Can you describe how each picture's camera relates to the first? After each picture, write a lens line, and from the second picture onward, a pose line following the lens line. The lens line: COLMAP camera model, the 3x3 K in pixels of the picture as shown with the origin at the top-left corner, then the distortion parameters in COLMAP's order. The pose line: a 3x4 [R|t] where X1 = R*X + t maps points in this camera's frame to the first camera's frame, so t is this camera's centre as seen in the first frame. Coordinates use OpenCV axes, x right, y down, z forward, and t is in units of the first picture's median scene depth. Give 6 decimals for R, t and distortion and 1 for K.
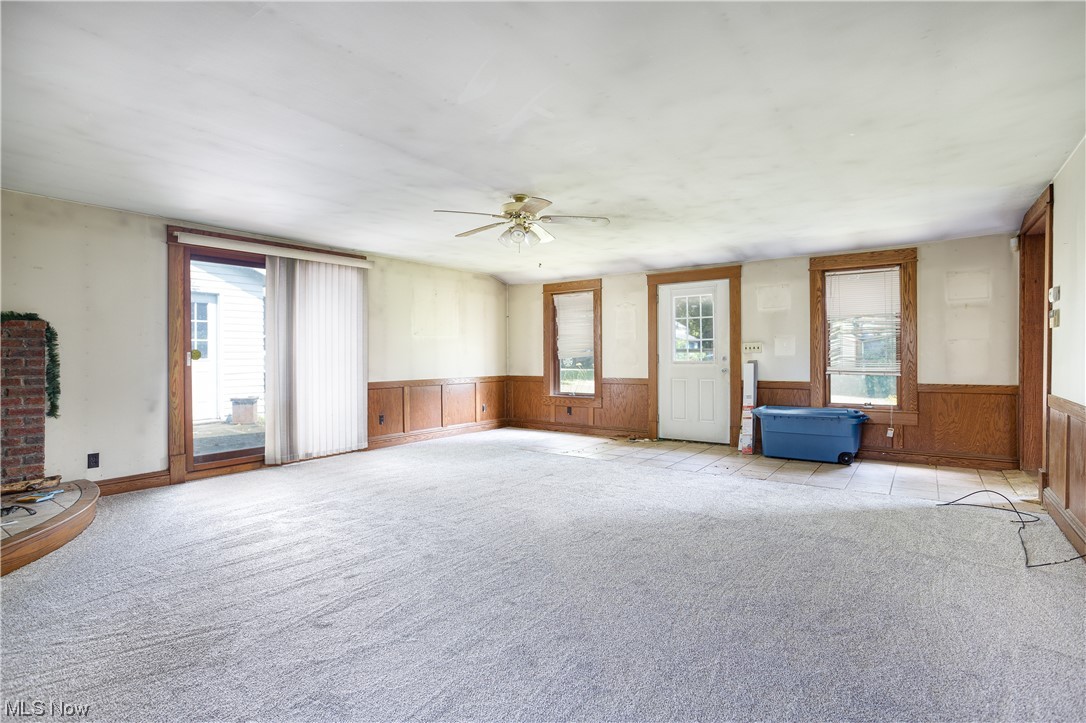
lens RADIAL K [[545.1, 0, 543.0], [0, 545.1, 361.5], [0, 0, 1]] dist [-0.004100, -0.000223]
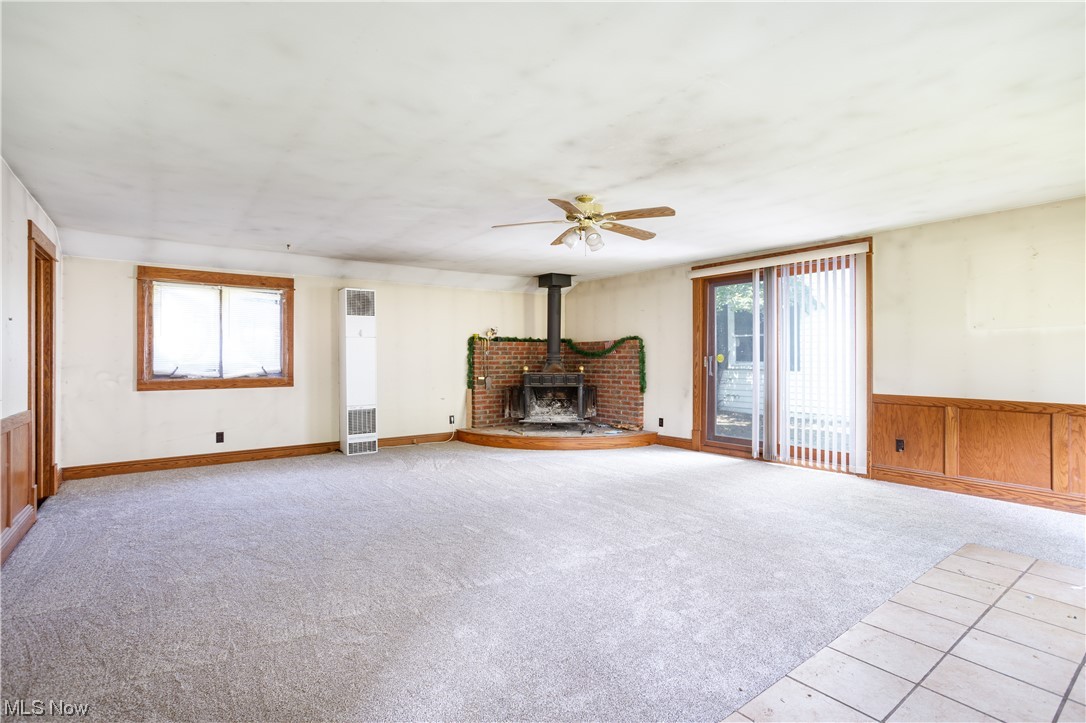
lens RADIAL K [[527.6, 0, 543.0], [0, 527.6, 361.5], [0, 0, 1]] dist [-0.027122, 0.000501]
pose [[-0.296088, 0.015202, -0.955040, 0.744727], [-0.005641, 0.999828, 0.017664, -0.026584], [0.955144, 0.010617, -0.295952, 1.038621]]
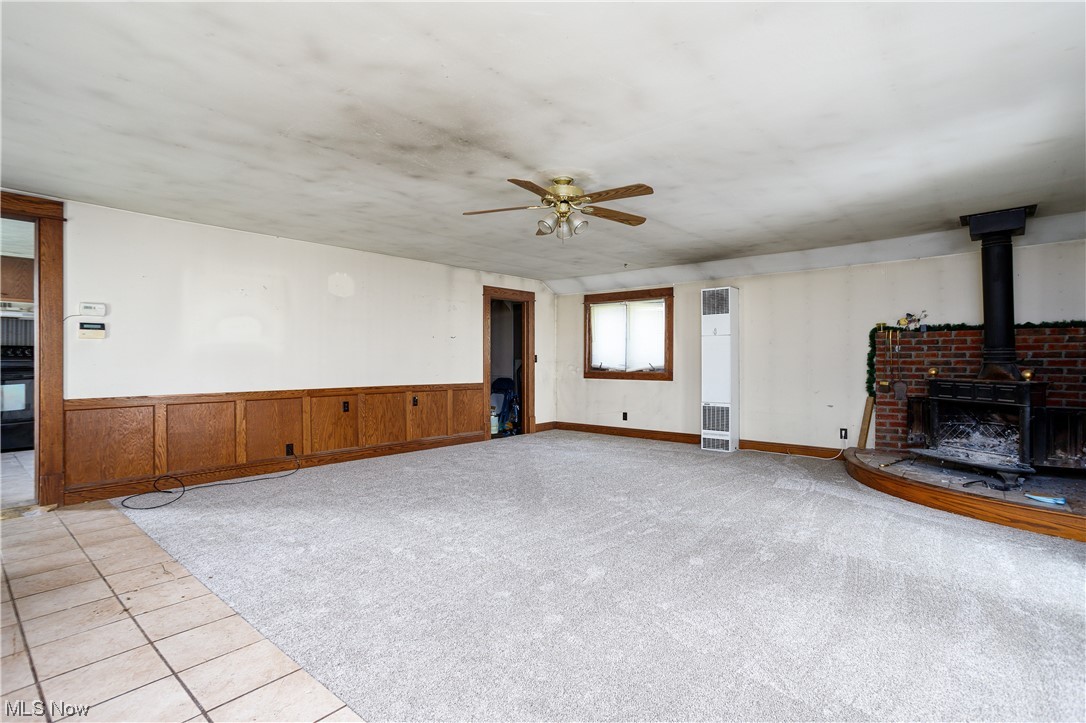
lens RADIAL K [[527.6, 0, 543.0], [0, 527.6, 361.5], [0, 0, 1]] dist [-0.027122, 0.000501]
pose [[-0.996240, 0.007913, 0.086274, -0.070066], [0.009241, 0.999845, 0.015002, -0.019353], [-0.086142, 0.015742, -0.996158, 1.595361]]
